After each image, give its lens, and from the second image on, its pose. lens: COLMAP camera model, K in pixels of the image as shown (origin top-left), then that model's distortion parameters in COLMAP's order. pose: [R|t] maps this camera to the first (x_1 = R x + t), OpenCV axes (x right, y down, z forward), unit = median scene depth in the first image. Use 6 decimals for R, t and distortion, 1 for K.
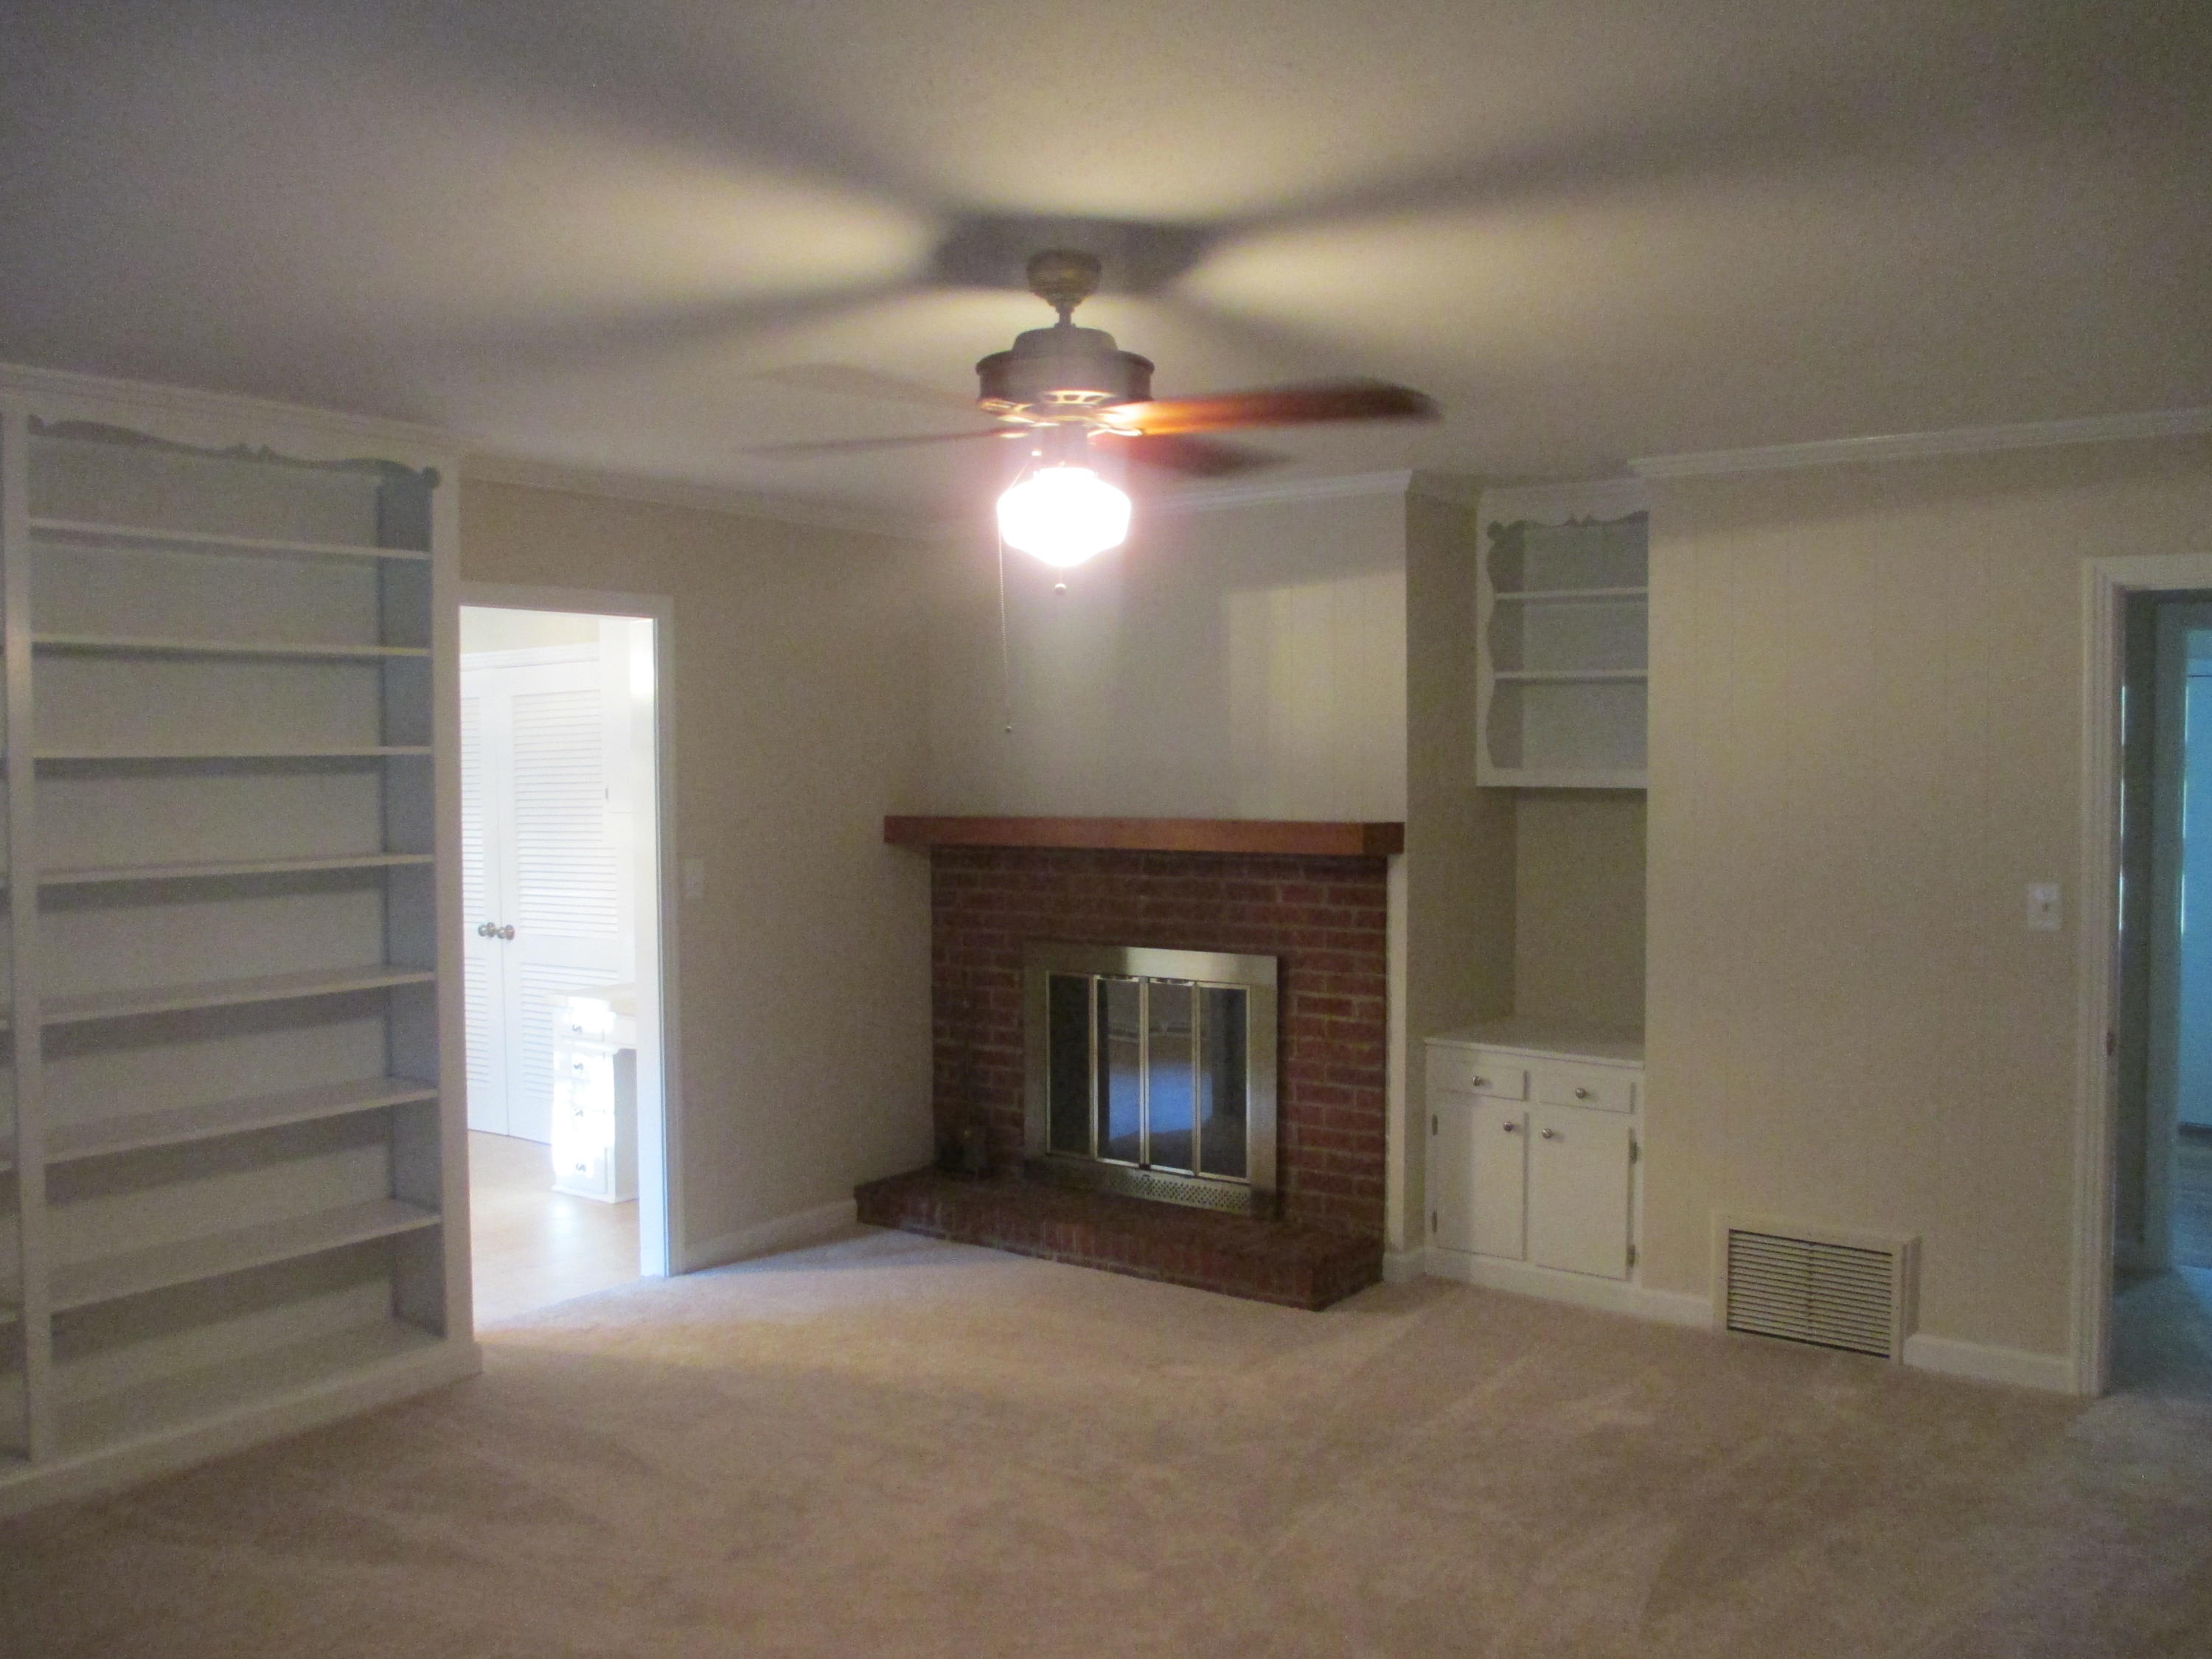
lens RADIAL K [[1886.5, 0, 1106.0], [0, 1886.5, 829.5], [0, 0, 1]] dist [-0.004378, 0.008028]
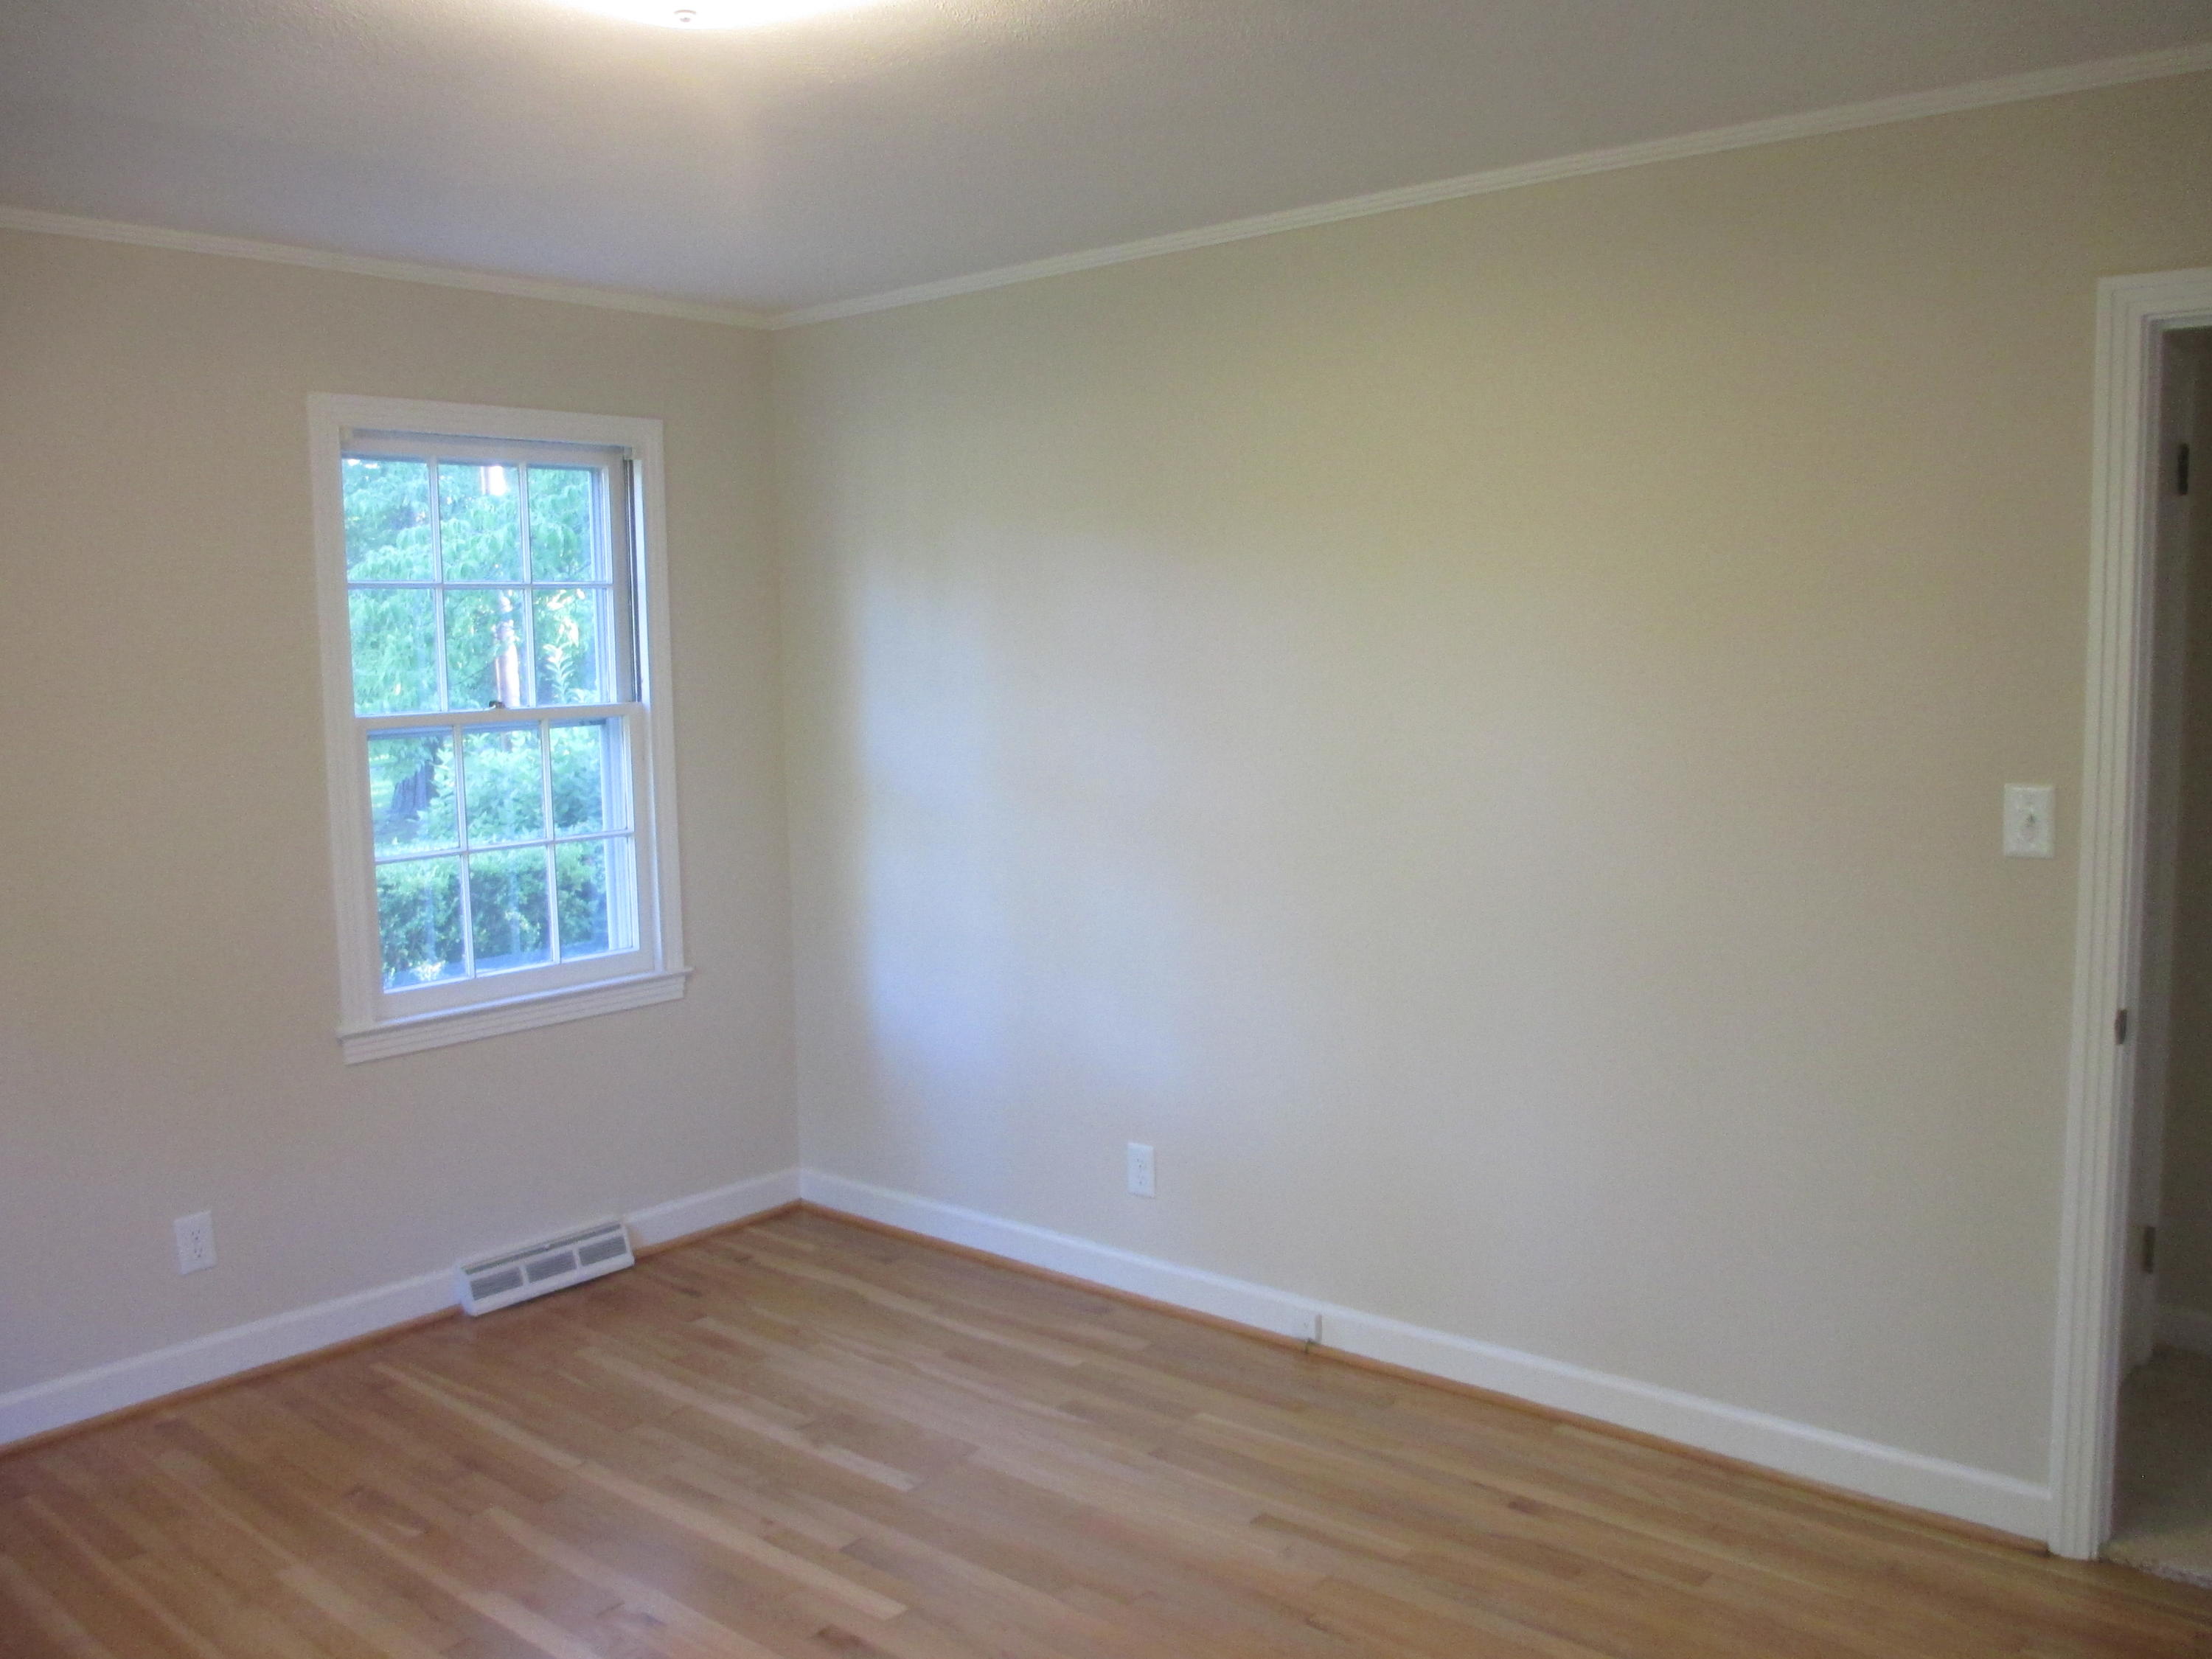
lens RADIAL K [[1886.5, 0, 1106.0], [0, 1886.5, 829.5], [0, 0, 1]] dist [-0.004378, 0.008028]
pose [[0.999760, -0.021201, -0.005491, 0.171191], [0.021572, 0.996579, 0.079785, -0.019314], [0.003781, -0.079884, 0.996797, 0.324986]]
